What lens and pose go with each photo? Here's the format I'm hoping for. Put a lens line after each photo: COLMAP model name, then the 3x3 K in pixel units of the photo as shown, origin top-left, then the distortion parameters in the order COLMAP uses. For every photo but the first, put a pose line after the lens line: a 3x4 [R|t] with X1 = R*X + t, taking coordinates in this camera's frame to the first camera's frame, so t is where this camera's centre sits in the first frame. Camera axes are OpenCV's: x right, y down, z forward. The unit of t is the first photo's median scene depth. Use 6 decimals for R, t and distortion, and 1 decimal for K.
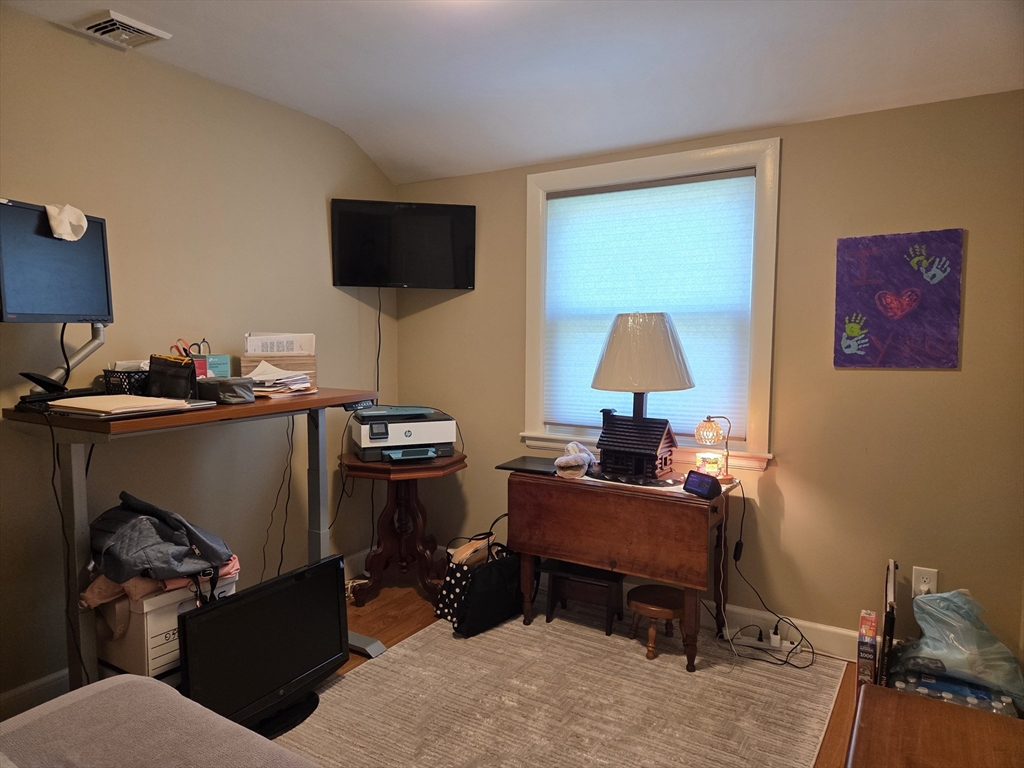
lens RADIAL K [[683.6, 0, 512.3], [0, 683.6, 386.3], [0, 0, 1]] dist [0.059182, -0.027552]
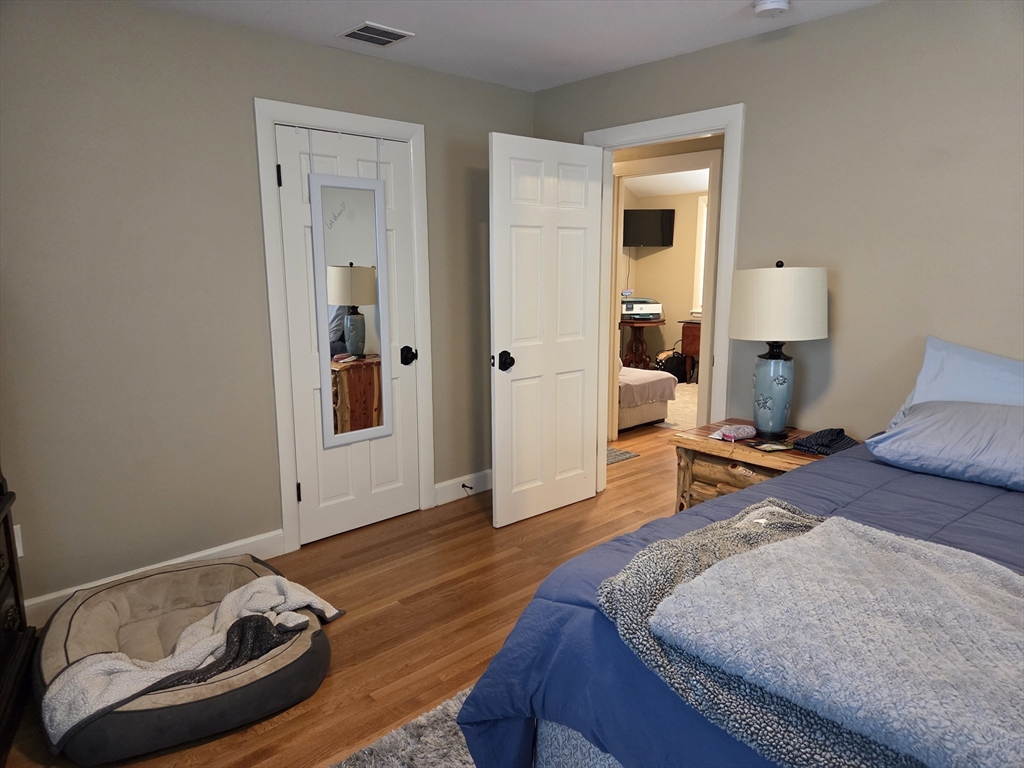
lens RADIAL K [[683.6, 0, 507.5], [0, 683.6, 388.5], [0, 0, 1]] dist [0.059182, -0.027552]
pose [[0.957775, 0.045535, -0.283891, 0.097389], [-0.014733, 0.993855, 0.109706, 0.091452], [0.287142, -0.100891, 0.952560, -1.498462]]
